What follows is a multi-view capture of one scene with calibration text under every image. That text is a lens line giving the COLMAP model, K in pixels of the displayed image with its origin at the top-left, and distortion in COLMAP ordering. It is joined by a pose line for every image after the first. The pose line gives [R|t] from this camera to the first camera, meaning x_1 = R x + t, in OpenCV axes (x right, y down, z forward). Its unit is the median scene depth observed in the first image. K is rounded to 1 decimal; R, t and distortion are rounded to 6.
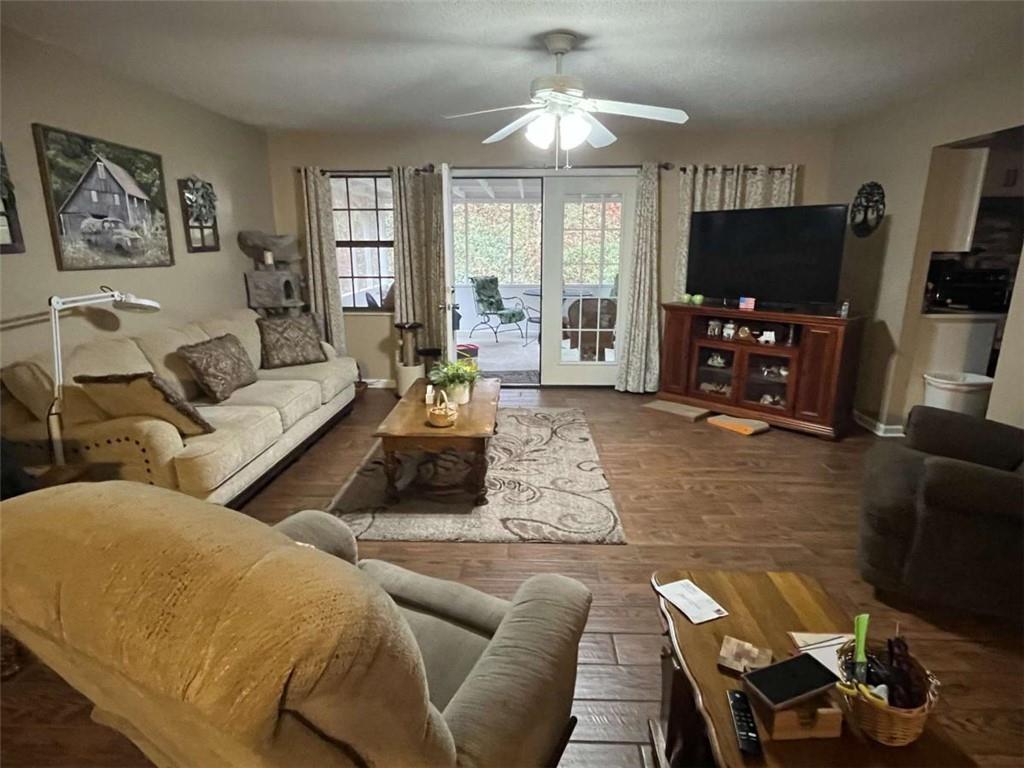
lens RADIAL K [[561.7, 0, 510.6], [0, 561.7, 383.5], [0, 0, 1]] dist [0.019865, 0.000804]
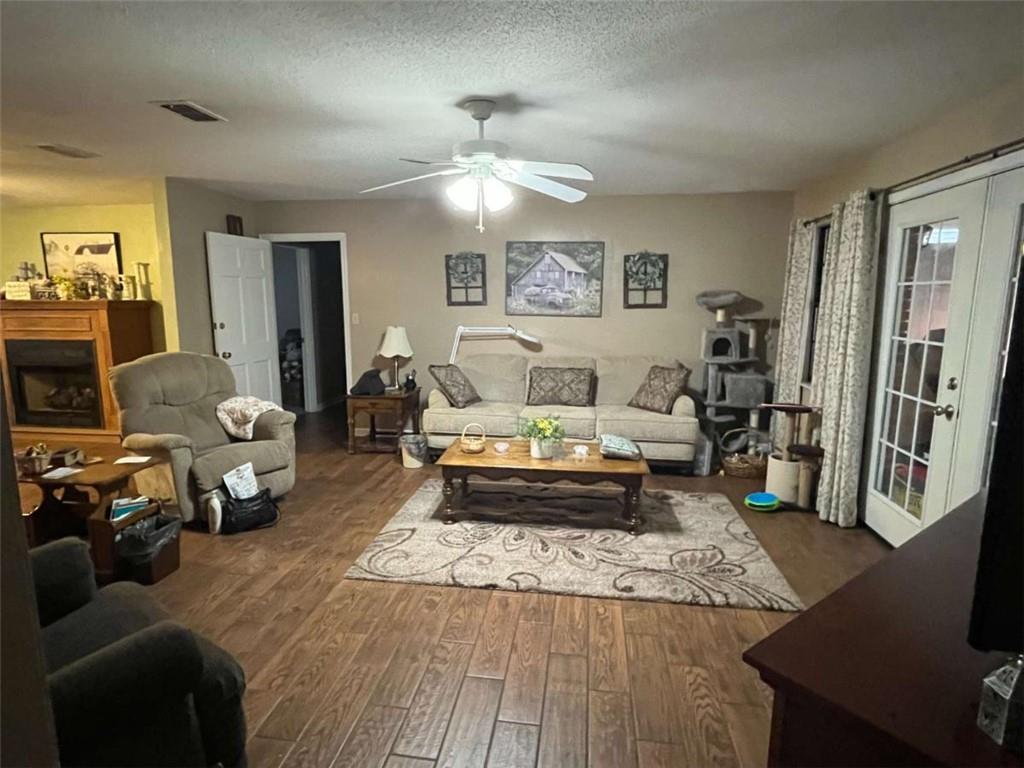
lens RADIAL K [[561.7, 0, 508.2], [0, 561.7, 385.9], [0, 0, 1]] dist [0.019865, 0.000804]
pose [[-0.096410, 0.157045, -0.982874, 0.928464], [-0.248938, 0.952287, 0.176576, -0.261689], [0.963709, 0.261699, -0.052715, 1.001188]]
